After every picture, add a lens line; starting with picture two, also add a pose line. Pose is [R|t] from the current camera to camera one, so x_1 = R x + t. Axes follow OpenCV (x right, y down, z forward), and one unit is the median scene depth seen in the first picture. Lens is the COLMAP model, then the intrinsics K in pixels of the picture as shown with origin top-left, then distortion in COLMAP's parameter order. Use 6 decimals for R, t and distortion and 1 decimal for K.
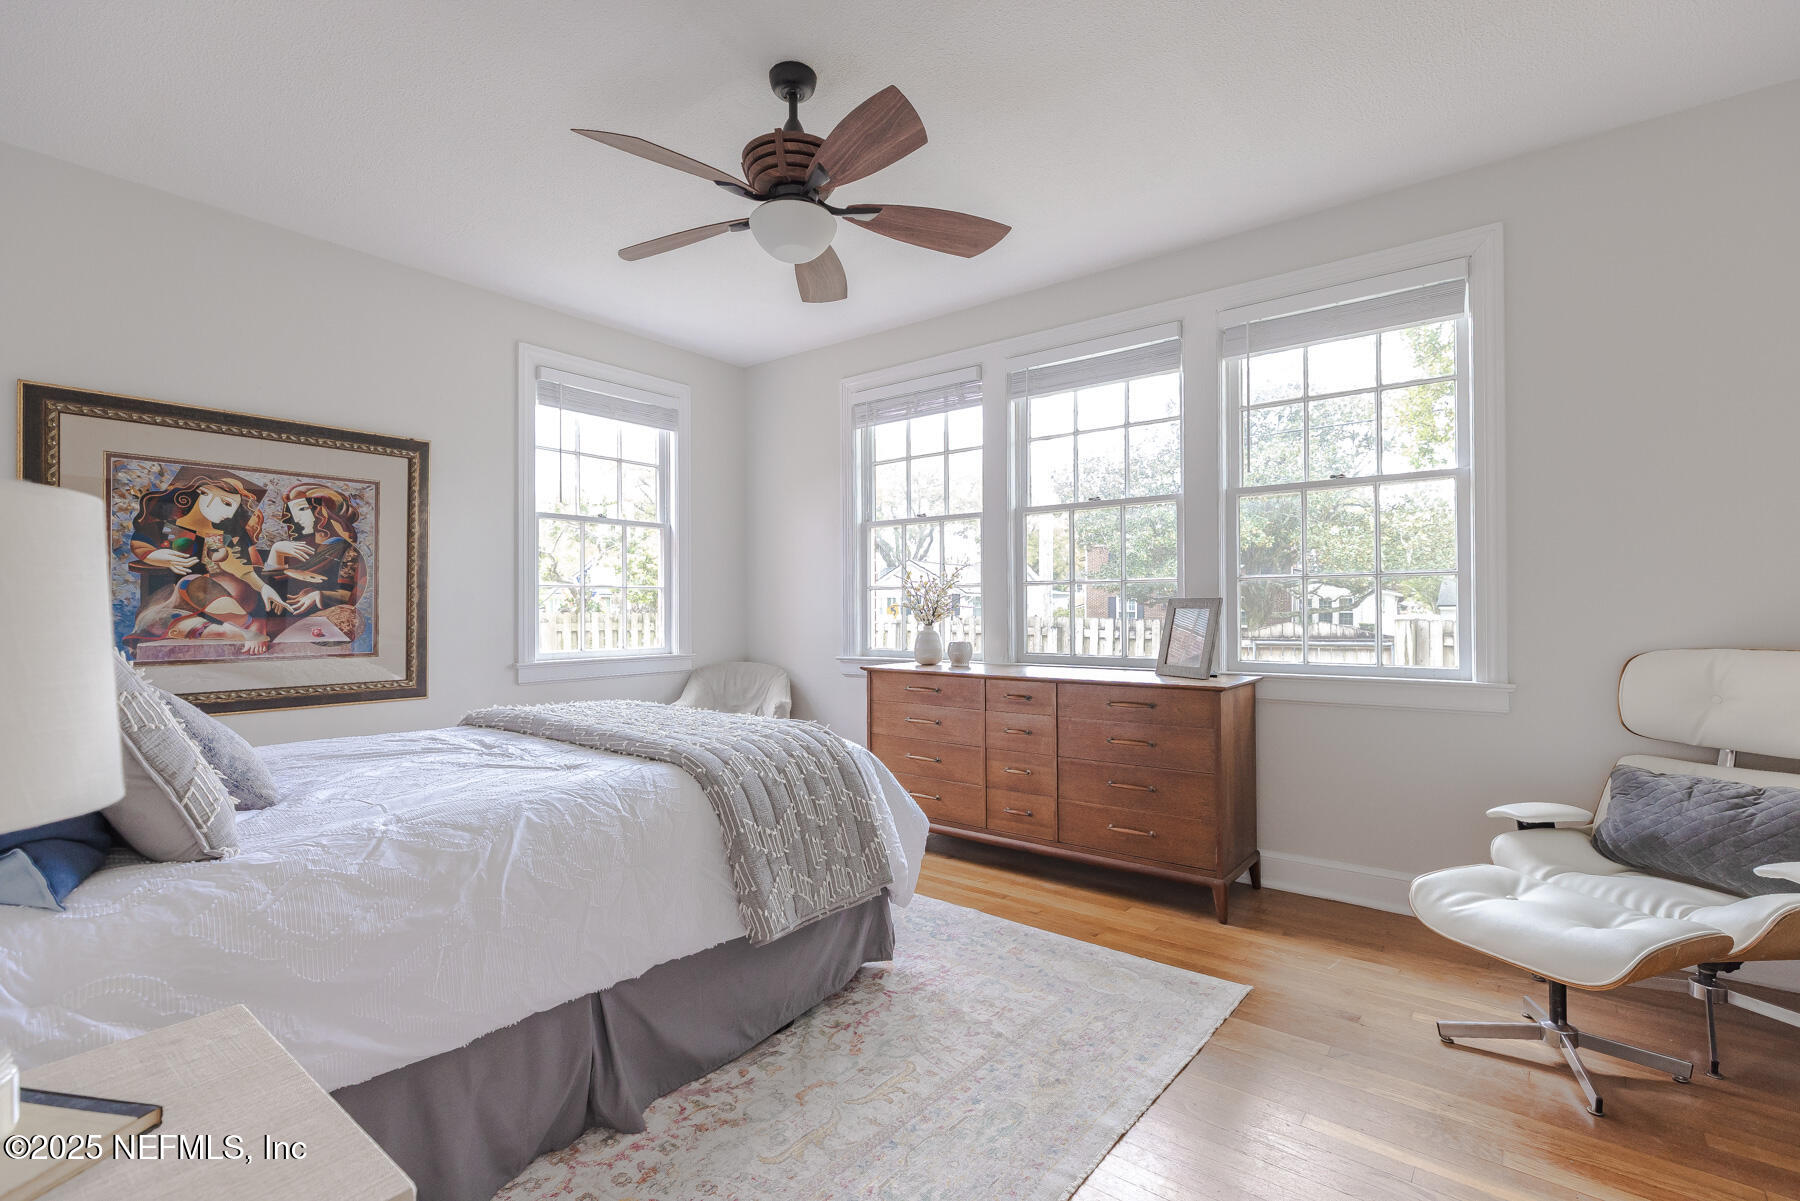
lens RADIAL K [[815.3, 0, 901.0], [0, 815.3, 606.8], [0, 0, 1]] dist [0.001825, 0.000332]
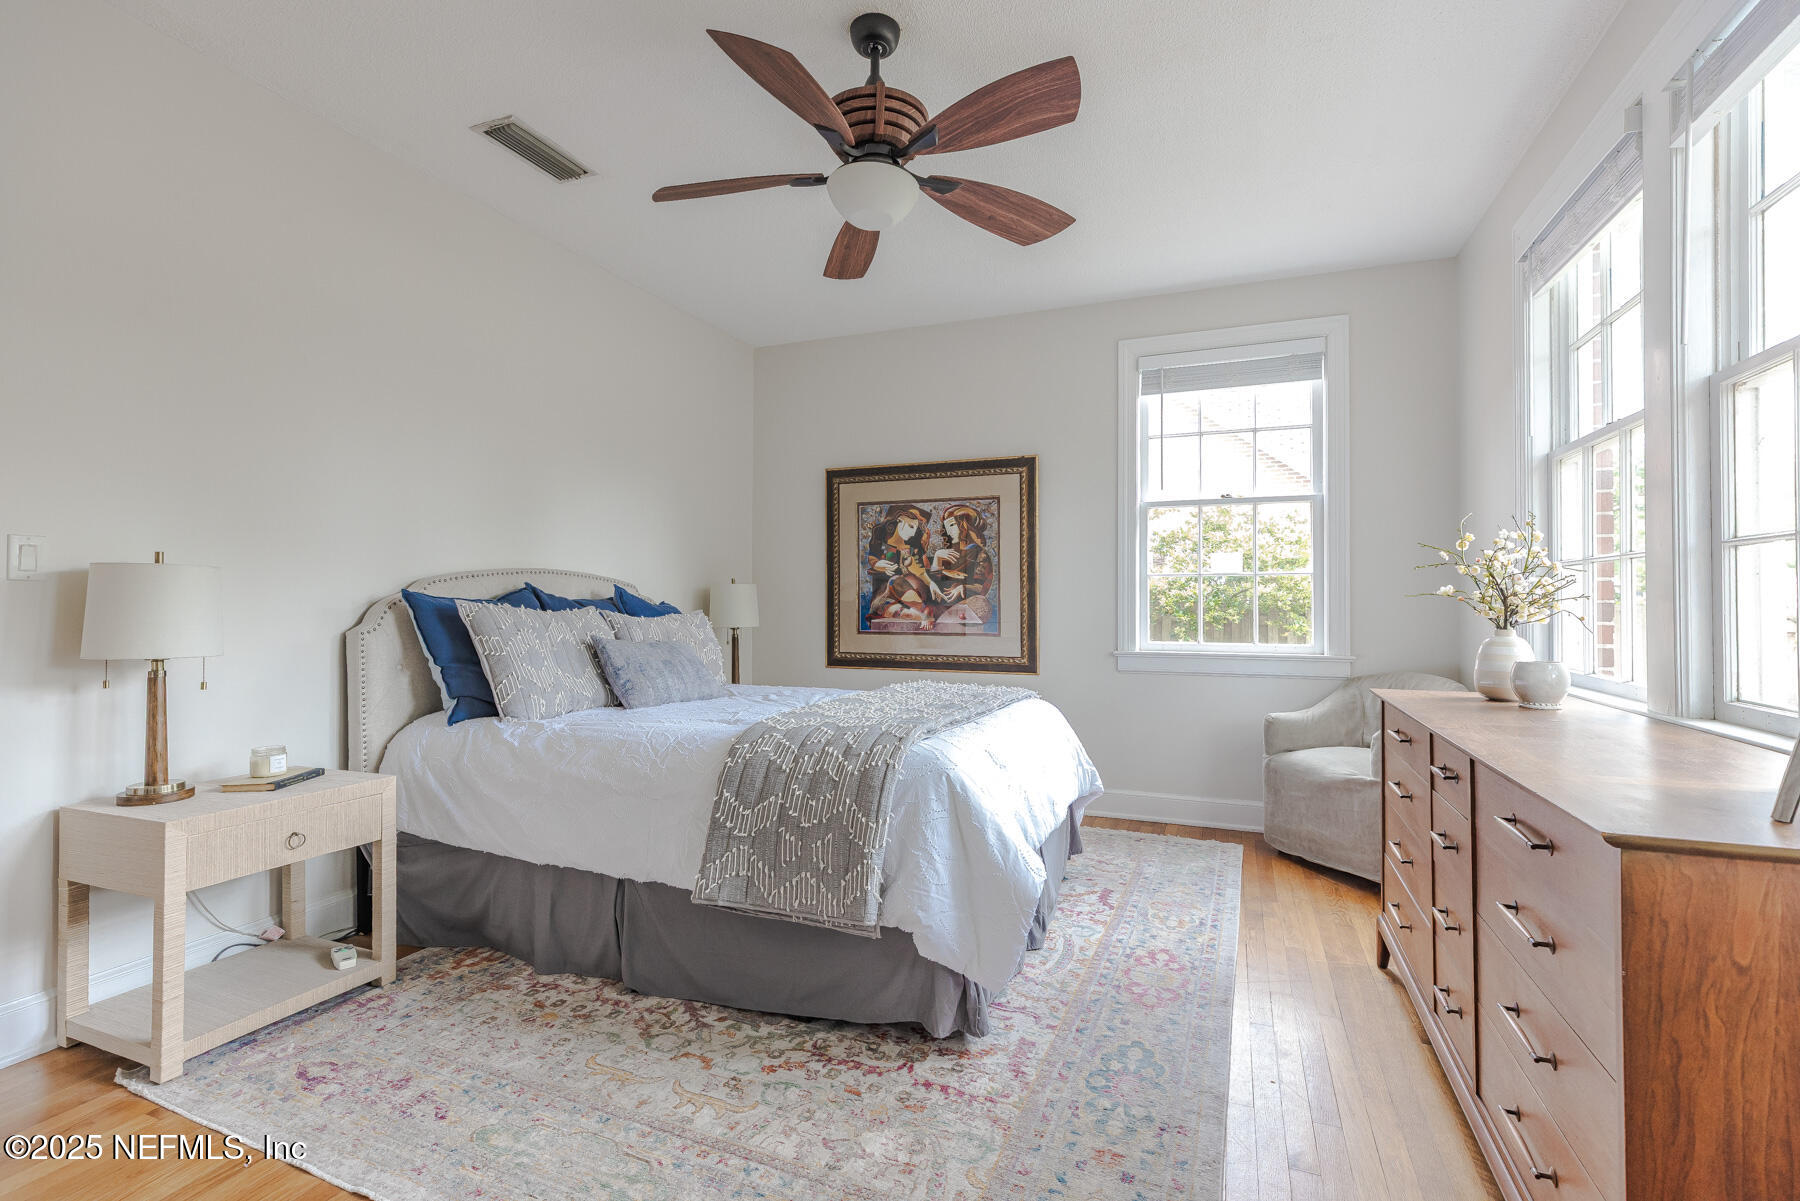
lens RADIAL K [[815.3, 0, 898.0], [0, 815.3, 597.0], [0, 0, 1]] dist [0.001825, 0.000332]
pose [[0.282951, 0.000589, -0.959134, 0.559939], [0.001647, 0.999998, 0.001100, -0.001476], [0.959133, -0.001890, 0.282949, 0.549537]]
